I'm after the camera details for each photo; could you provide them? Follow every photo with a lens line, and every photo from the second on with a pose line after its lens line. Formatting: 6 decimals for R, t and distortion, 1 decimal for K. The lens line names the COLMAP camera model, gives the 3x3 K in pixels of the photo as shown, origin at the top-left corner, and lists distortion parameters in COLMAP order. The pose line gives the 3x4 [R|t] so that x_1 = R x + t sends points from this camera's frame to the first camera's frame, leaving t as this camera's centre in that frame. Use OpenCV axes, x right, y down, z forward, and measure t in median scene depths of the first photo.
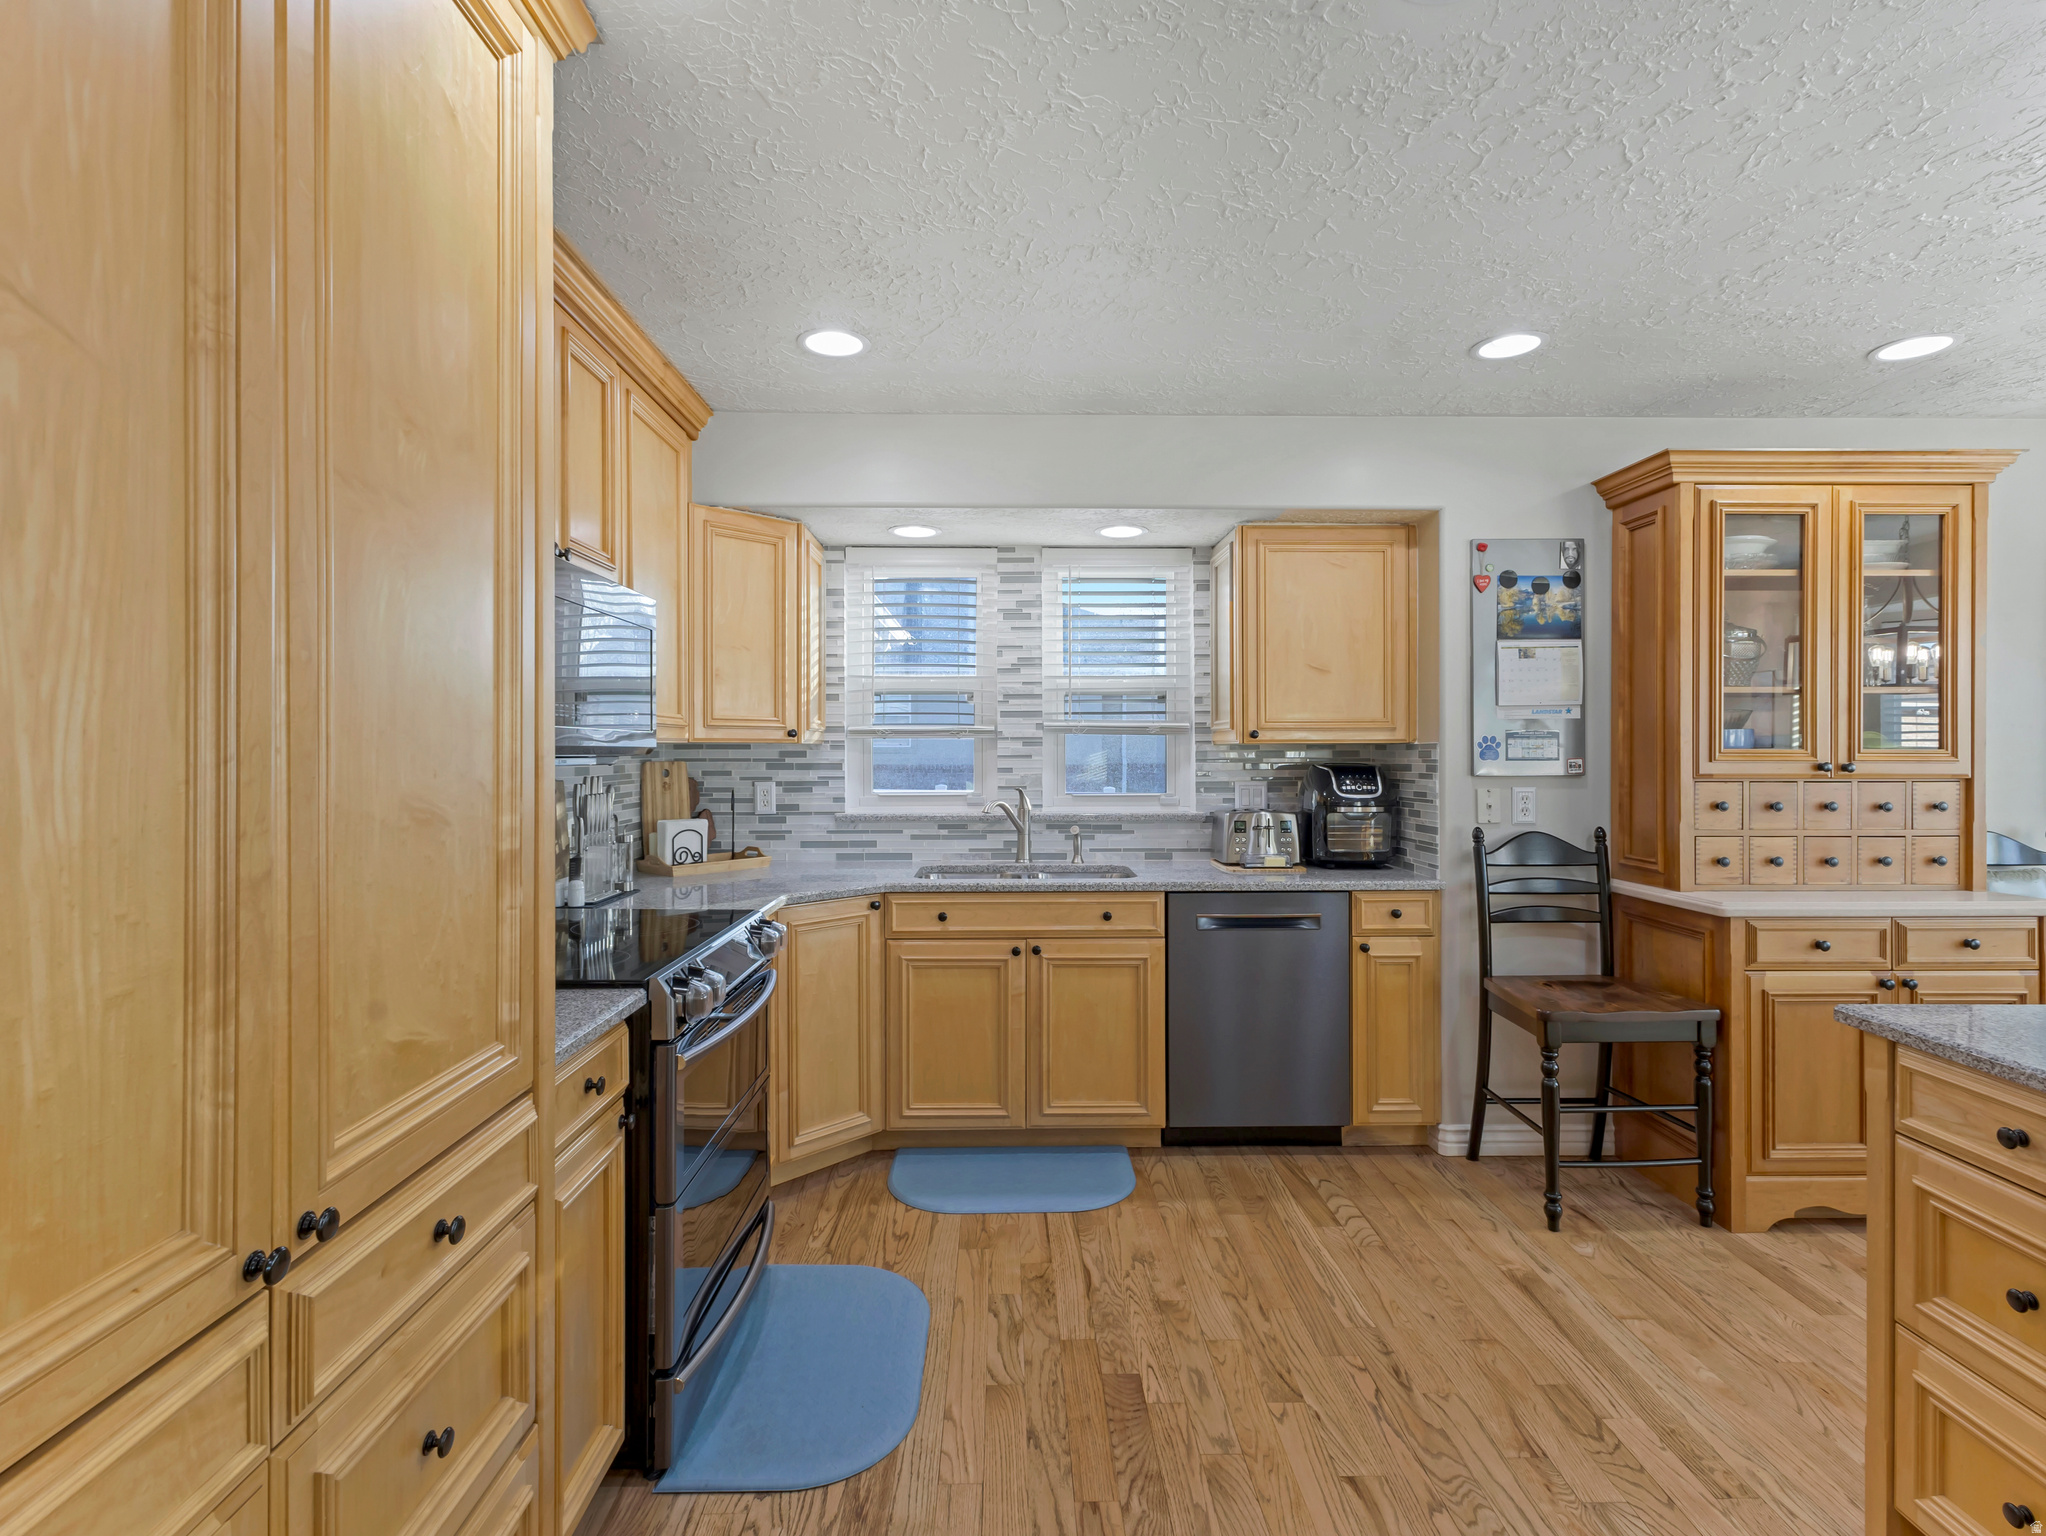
lens RADIAL K [[1002.8, 0, 1019.0], [0, 1002.8, 757.1], [0, 0, 1]] dist [0.010808, -0.001257]
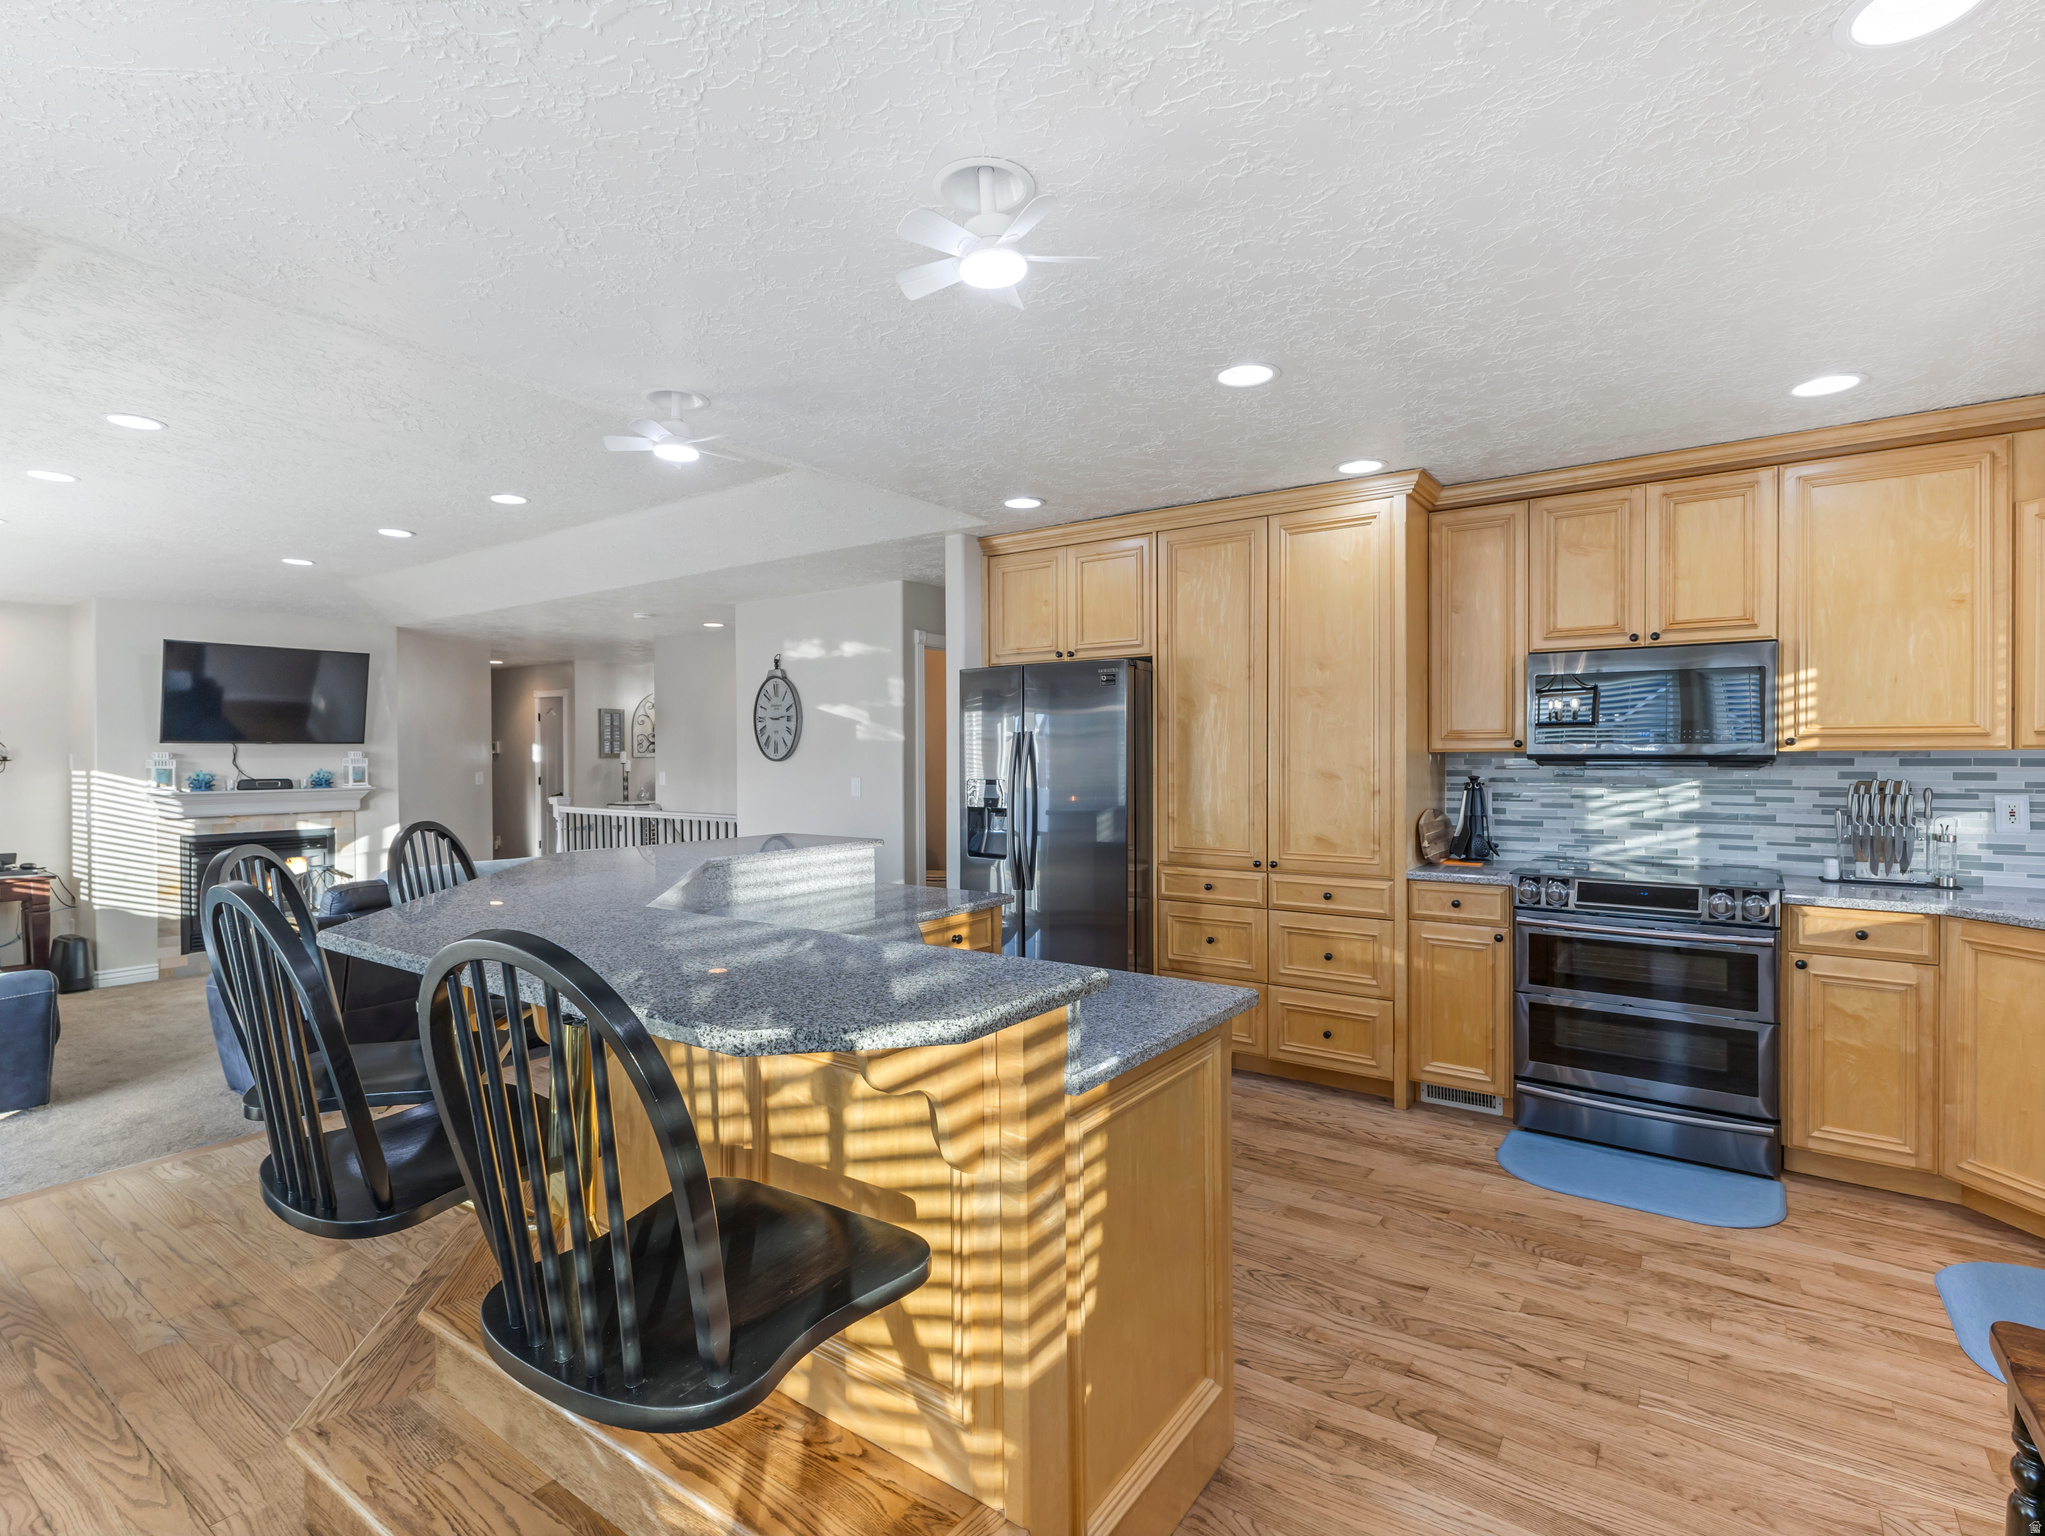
lens RADIAL K [[1002.3, 0, 1017.8], [0, 1002.3, 765.4], [0, 0, 1]] dist [0.010808, -0.001257]
pose [[-0.595763, 0.012548, -0.803062, 0.988819], [-0.004220, 0.999815, 0.018753, -0.012536], [0.803149, 0.014561, -0.595600, 0.767048]]
